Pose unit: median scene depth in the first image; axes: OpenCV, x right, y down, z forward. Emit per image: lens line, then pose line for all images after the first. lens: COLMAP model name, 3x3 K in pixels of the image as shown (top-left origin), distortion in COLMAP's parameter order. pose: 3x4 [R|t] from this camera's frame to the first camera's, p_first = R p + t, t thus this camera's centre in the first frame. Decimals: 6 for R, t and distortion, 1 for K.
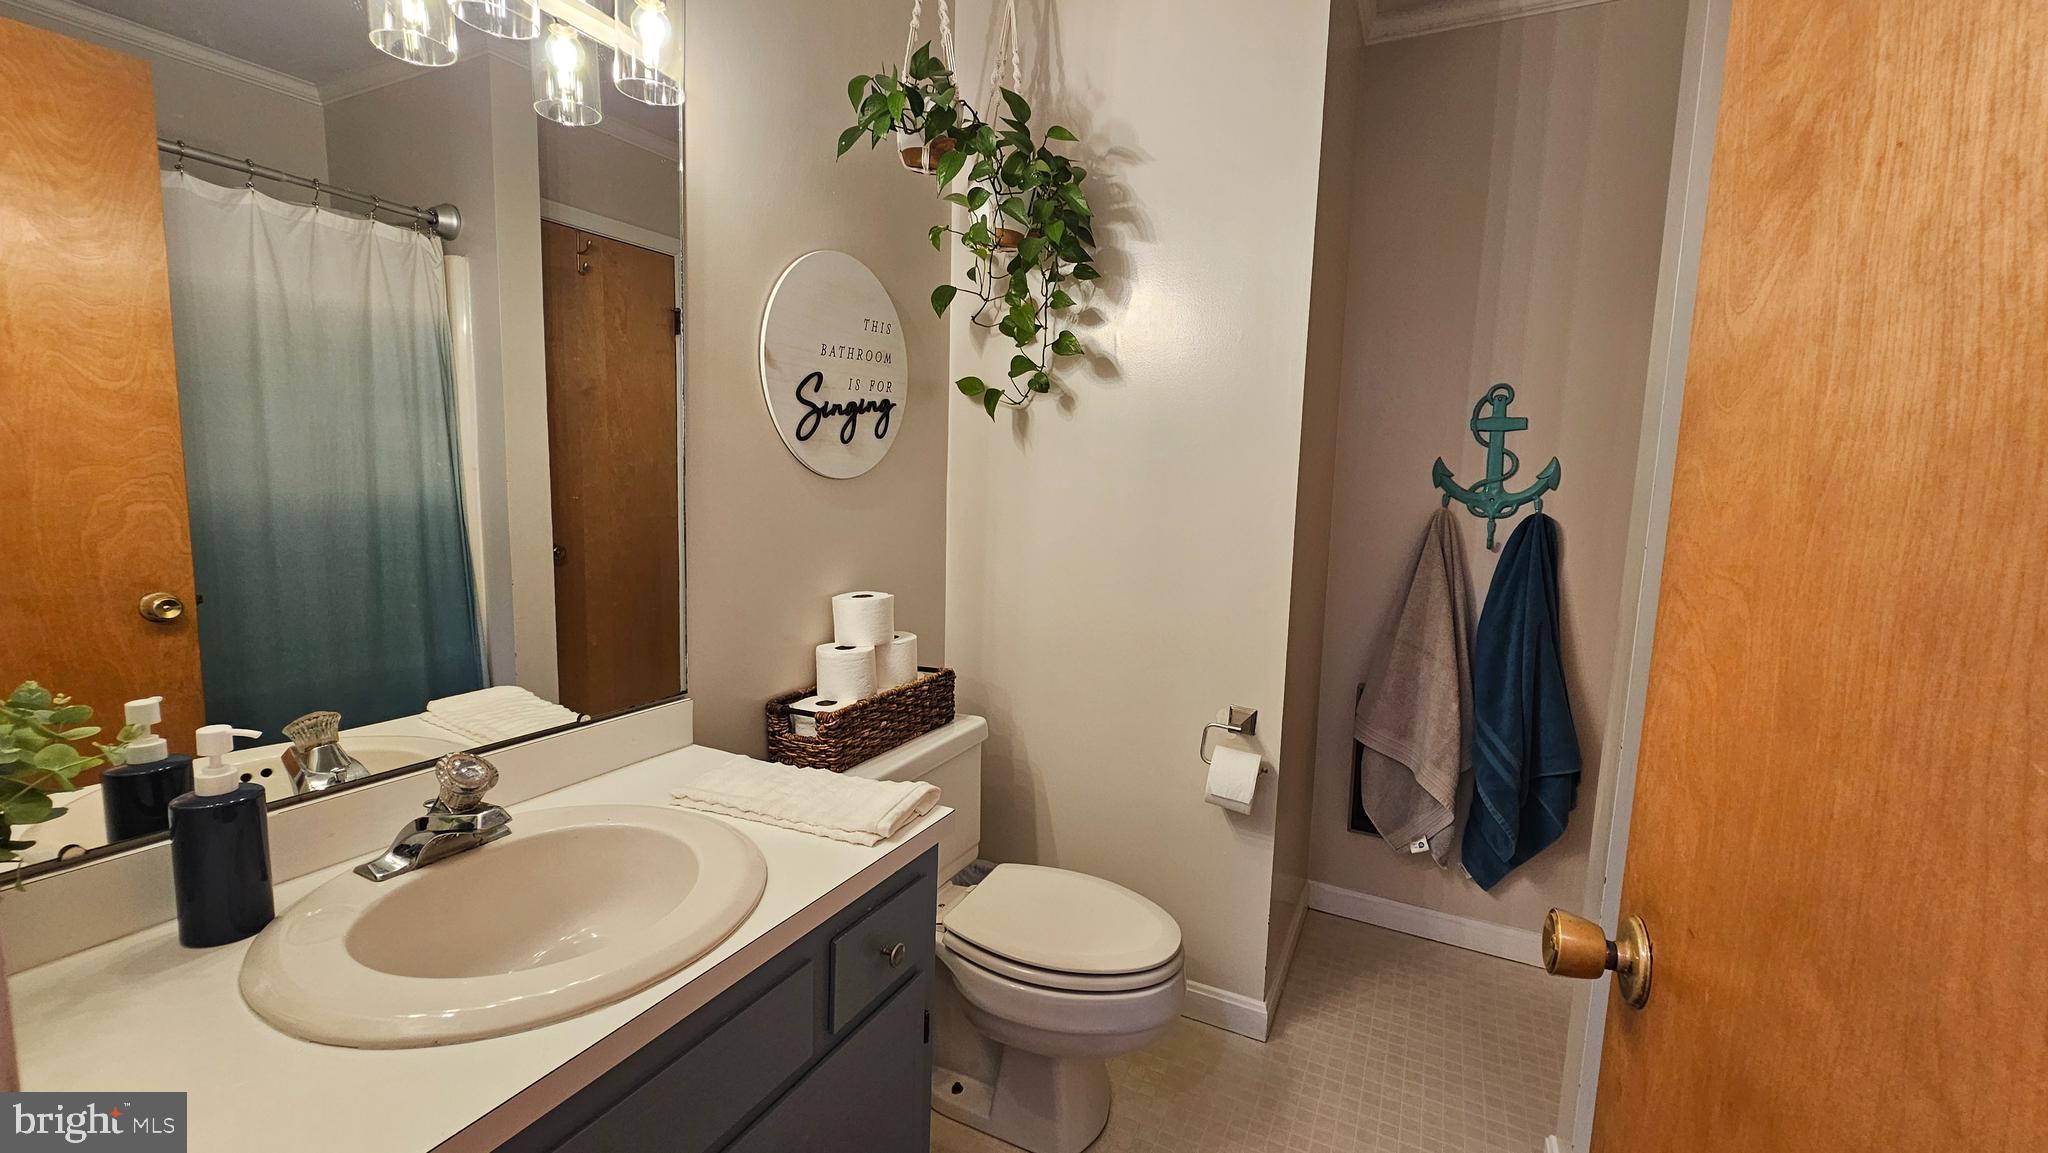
lens RADIAL K [[833.7, 0, 1029.6], [0, 833.7, 570.7], [0, 0, 1]] dist [-0.001227, 0.000566]
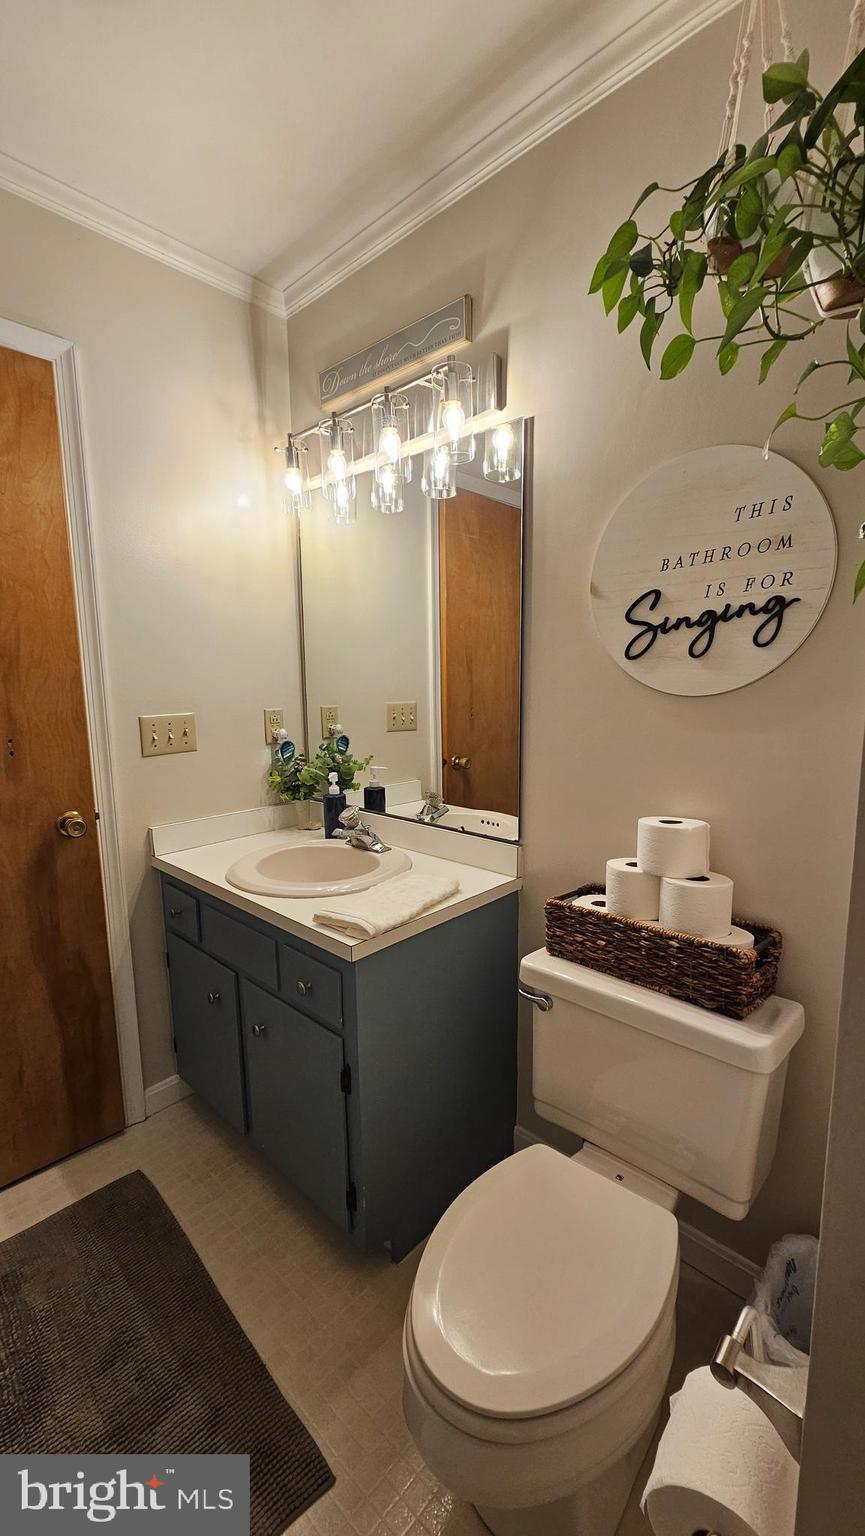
lens RADIAL K [[625.3, 0, 438.8], [0, 625.3, 771.6], [0, 0, 1]] dist [-0.001227, 0.000566]
pose [[-0.286366, 0.117822, -0.950848, 0.499907], [-0.111859, 0.981512, 0.155310, -0.097836], [0.951568, 0.150837, -0.267892, 0.873053]]
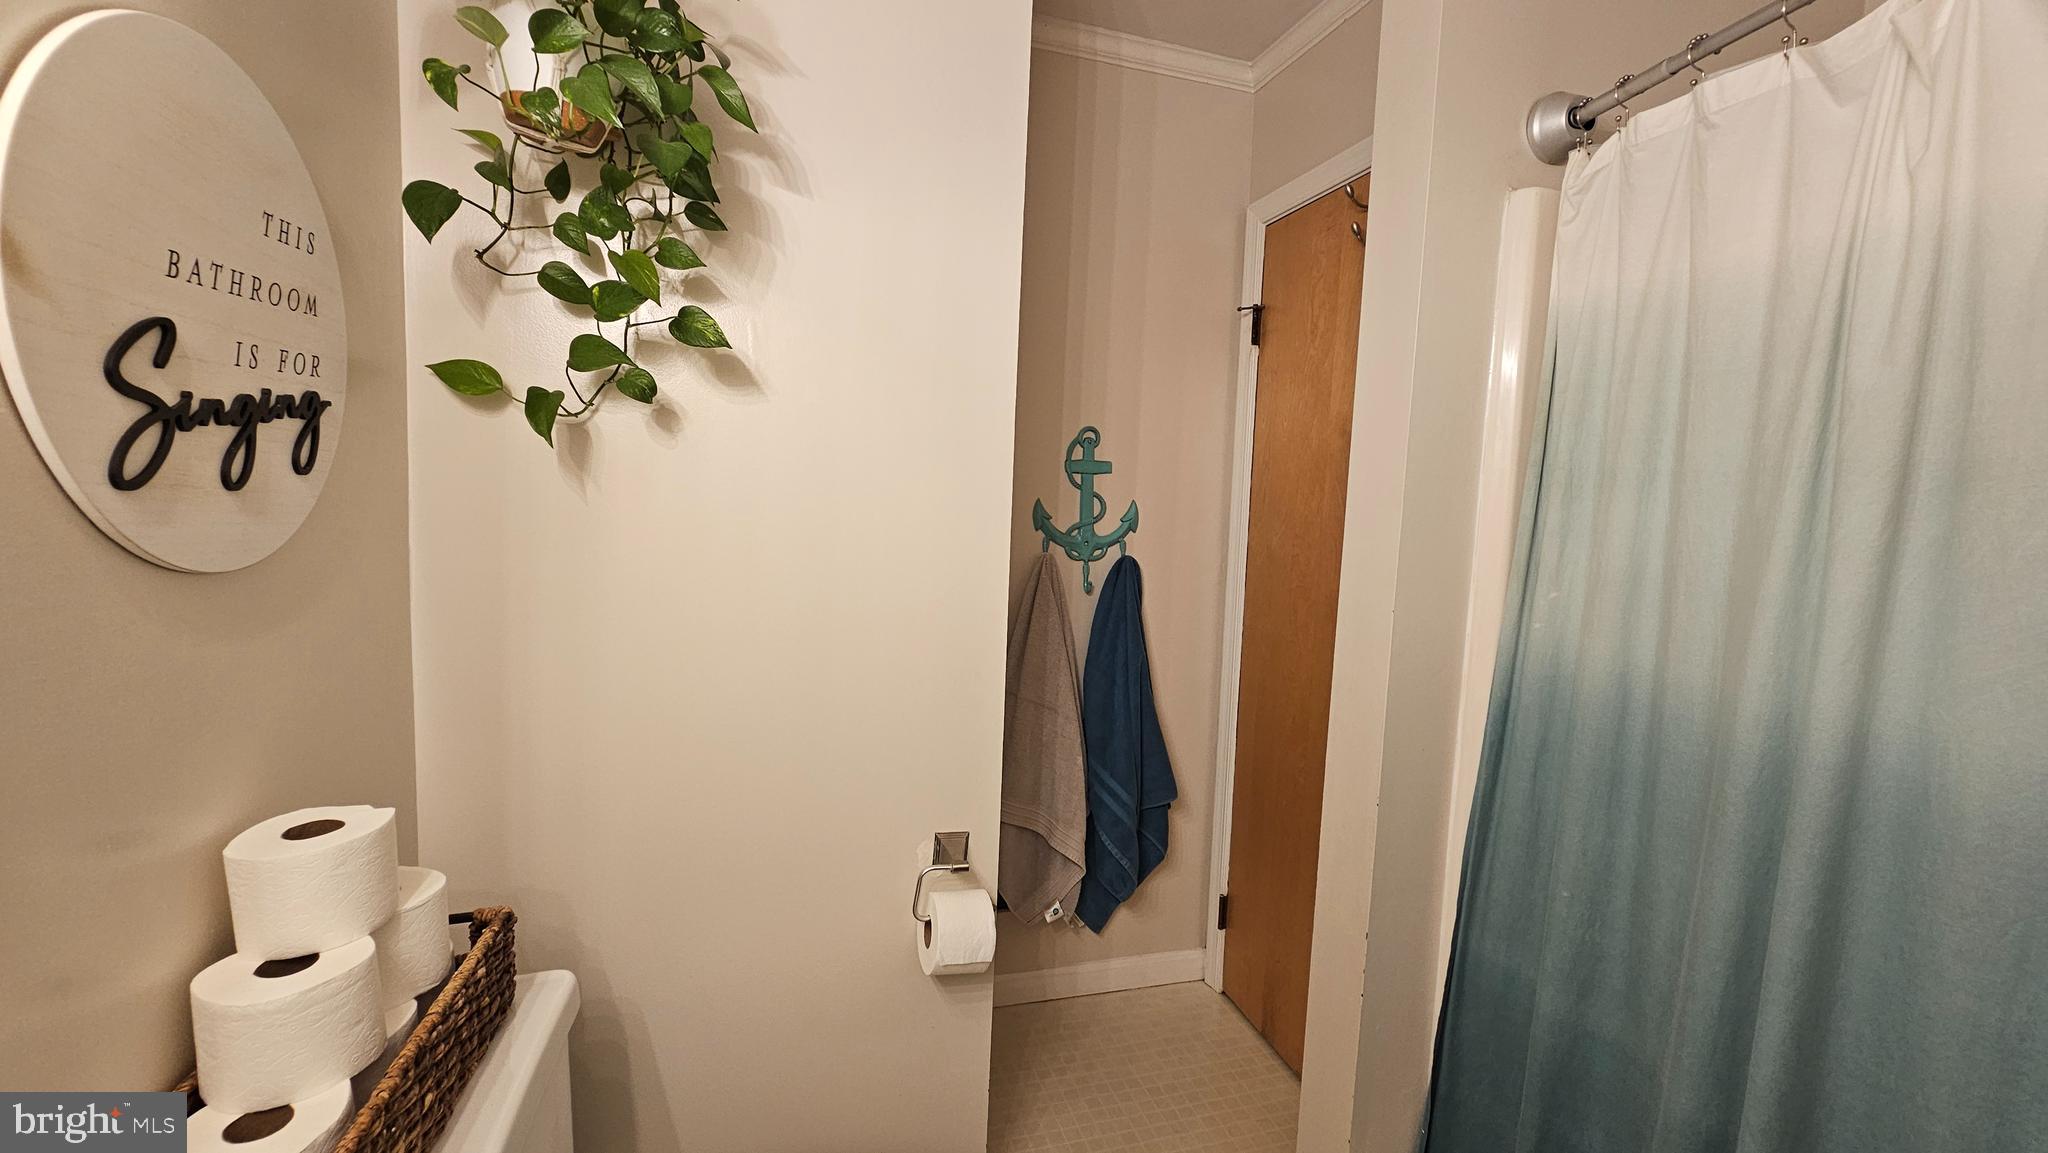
lens RADIAL K [[833.7, 0, 1022.0], [0, 833.7, 572.8], [0, 0, 1]] dist [-0.001227, 0.000566]
pose [[0.726766, -0.061296, 0.684145, -0.207787], [0.063553, 0.997739, 0.021880, -0.087864], [-0.683939, 0.027578, 0.729018, 0.382188]]
